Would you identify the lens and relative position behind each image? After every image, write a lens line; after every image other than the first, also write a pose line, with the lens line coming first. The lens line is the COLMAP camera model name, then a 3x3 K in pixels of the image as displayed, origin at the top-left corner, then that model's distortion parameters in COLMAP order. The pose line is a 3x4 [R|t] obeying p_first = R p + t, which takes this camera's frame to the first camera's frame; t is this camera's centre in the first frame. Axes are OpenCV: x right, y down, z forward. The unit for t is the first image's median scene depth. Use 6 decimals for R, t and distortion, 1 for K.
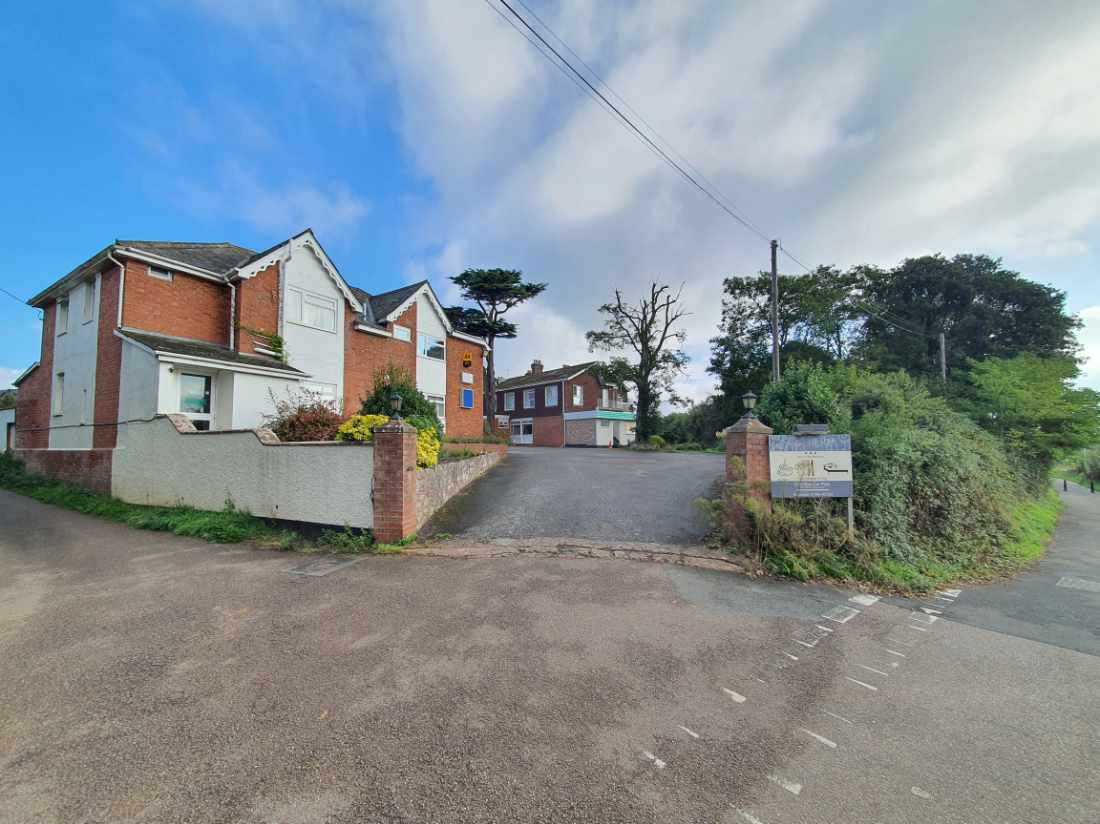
lens RADIAL K [[437.7, 0, 544.5], [0, 437.7, 423.3], [0, 0, 1]] dist [-0.001117, -0.000127]
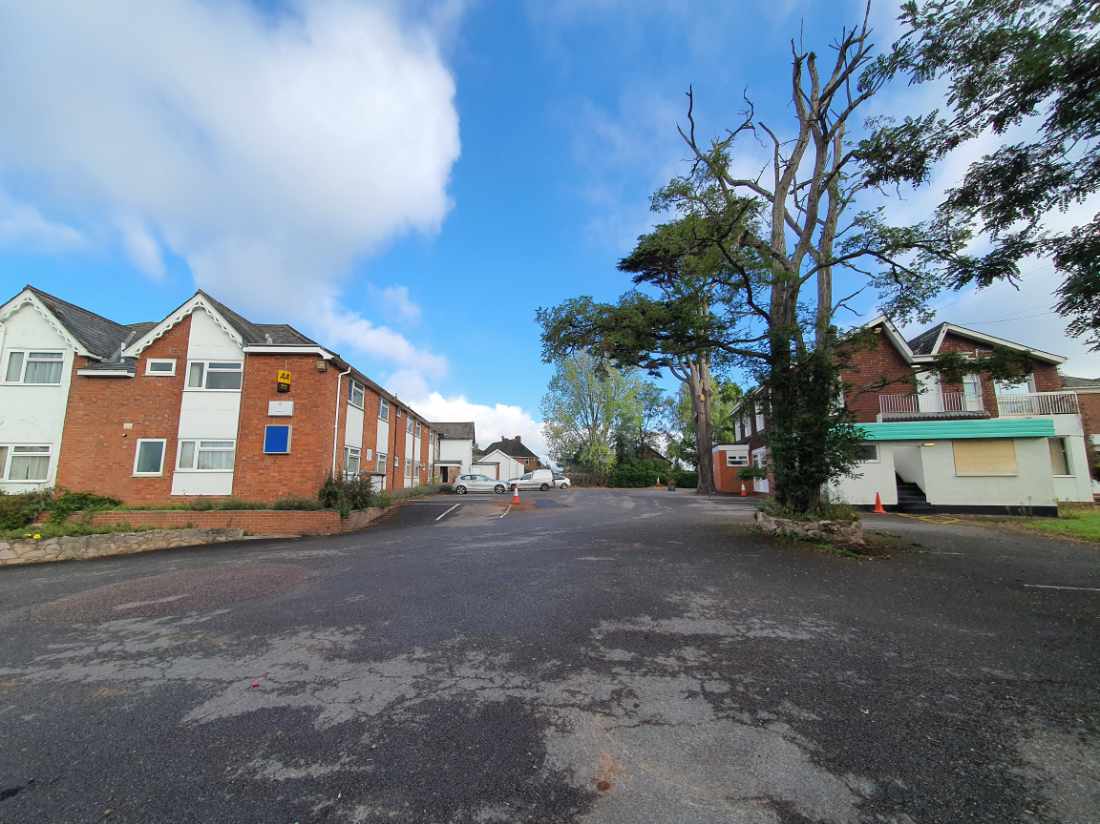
lens RADIAL K [[437.7, 0, 544.5], [0, 437.7, 423.3], [0, 0, 1]] dist [-0.001117, -0.000127]
pose [[0.540533, -0.104838, -0.834766, 0.633849], [0.040676, 0.994302, -0.098535, 0.002354], [0.840339, 0.019307, 0.541717, 1.034441]]
